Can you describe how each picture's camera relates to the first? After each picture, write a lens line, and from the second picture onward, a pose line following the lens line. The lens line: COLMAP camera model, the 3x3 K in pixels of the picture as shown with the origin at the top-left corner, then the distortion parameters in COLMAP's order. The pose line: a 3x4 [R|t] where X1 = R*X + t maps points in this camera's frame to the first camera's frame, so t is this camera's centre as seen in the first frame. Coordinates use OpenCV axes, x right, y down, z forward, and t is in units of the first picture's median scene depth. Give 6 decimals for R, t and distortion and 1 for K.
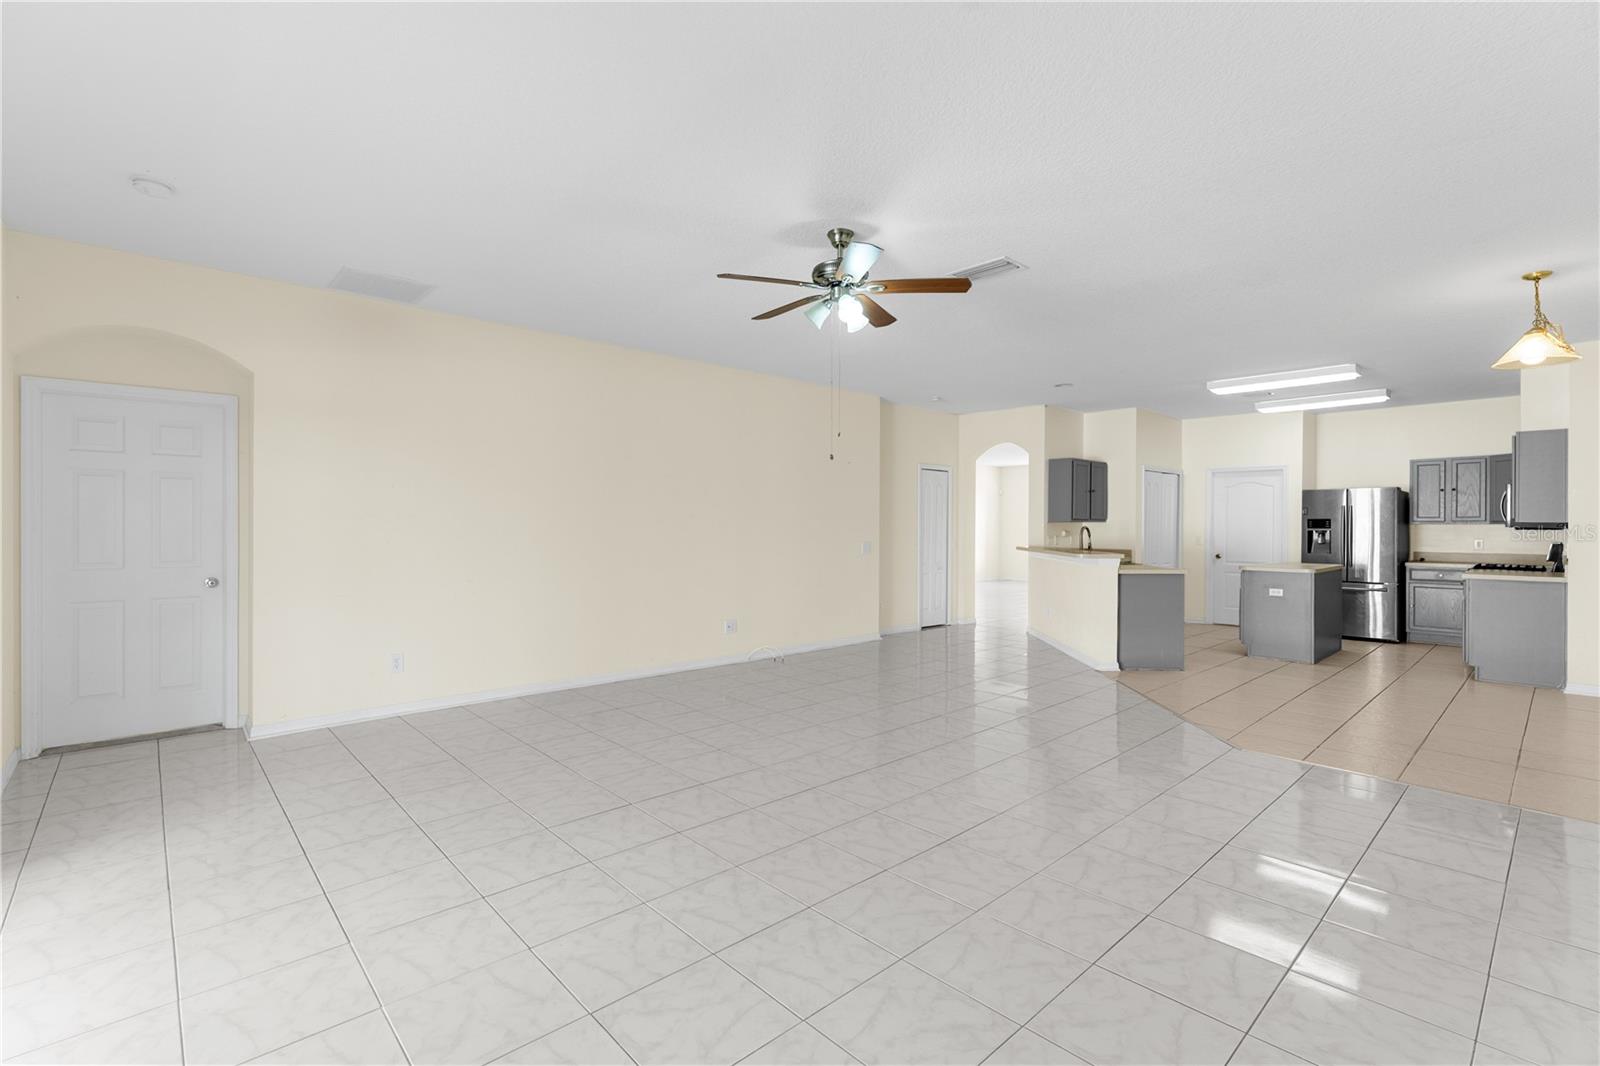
lens RADIAL K [[710.4, 0, 801.8], [0, 710.4, 531.2], [0, 0, 1]] dist [-0.002376, -0.000596]
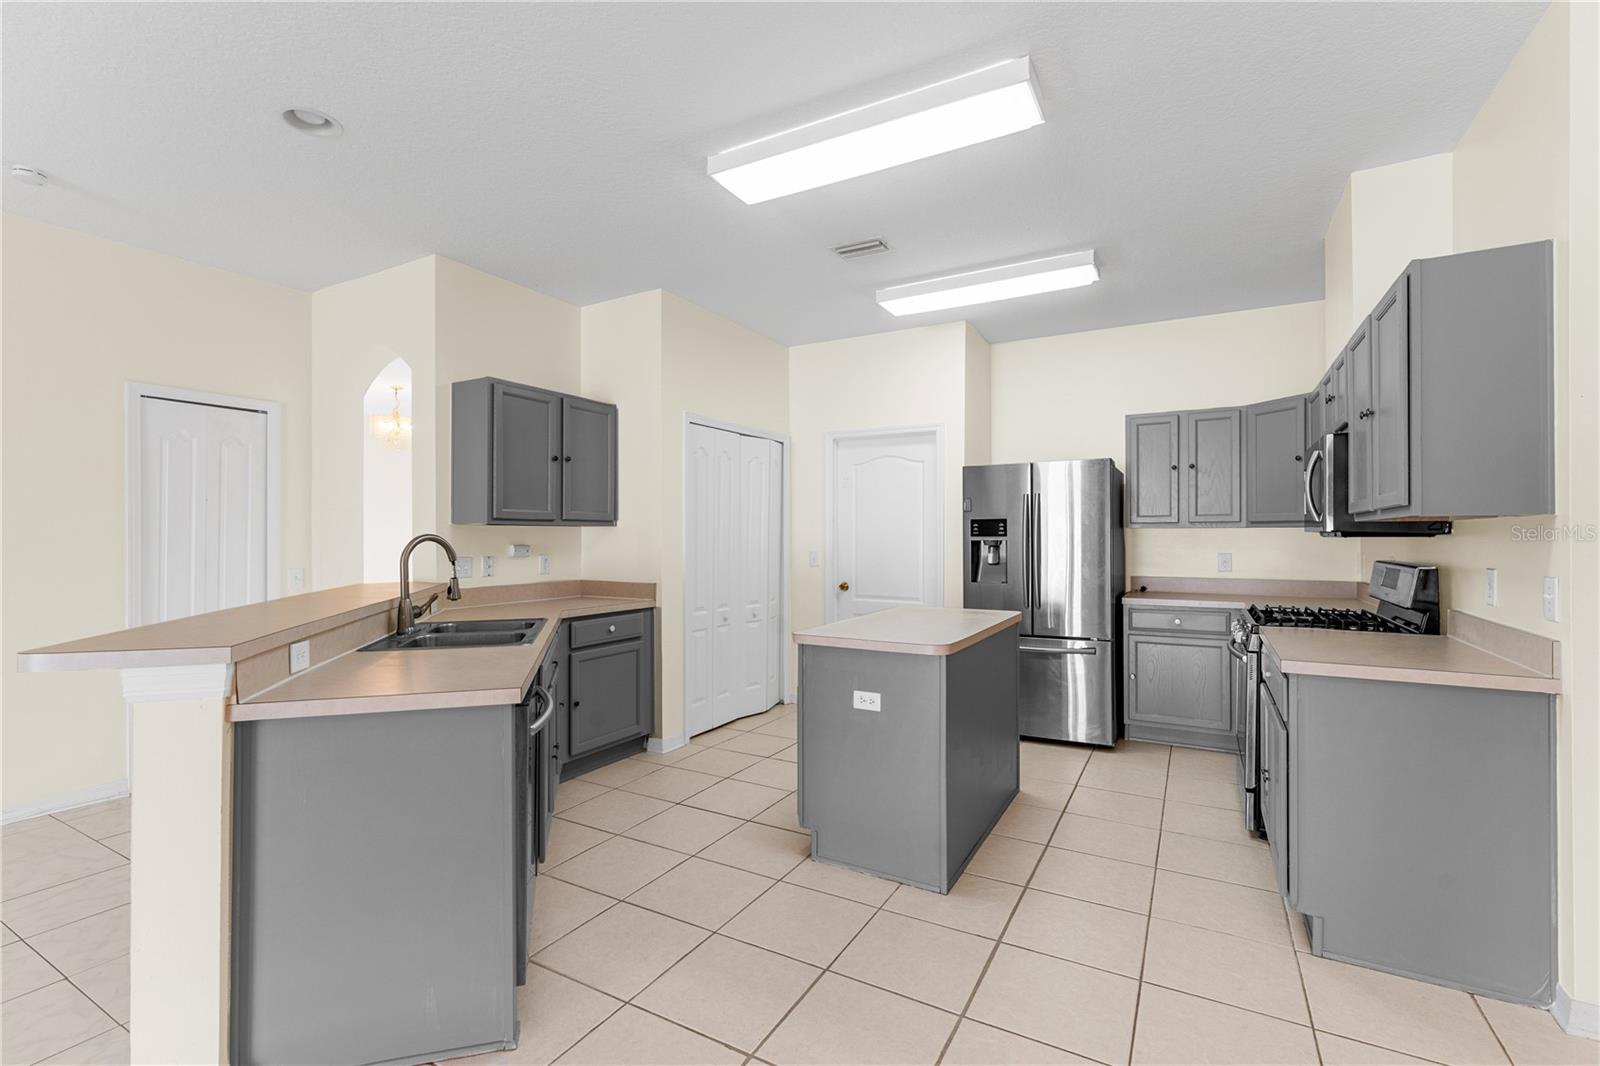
lens RADIAL K [[706.2, 0, 803.5], [0, 706.2, 544.0], [0, 0, 1]] dist [-0.001690, -0.000105]
pose [[0.950728, -0.008388, 0.309914, 0.446567], [0.007310, 0.999963, 0.004638, -0.002050], [-0.309941, -0.002144, 0.950753, 0.555120]]
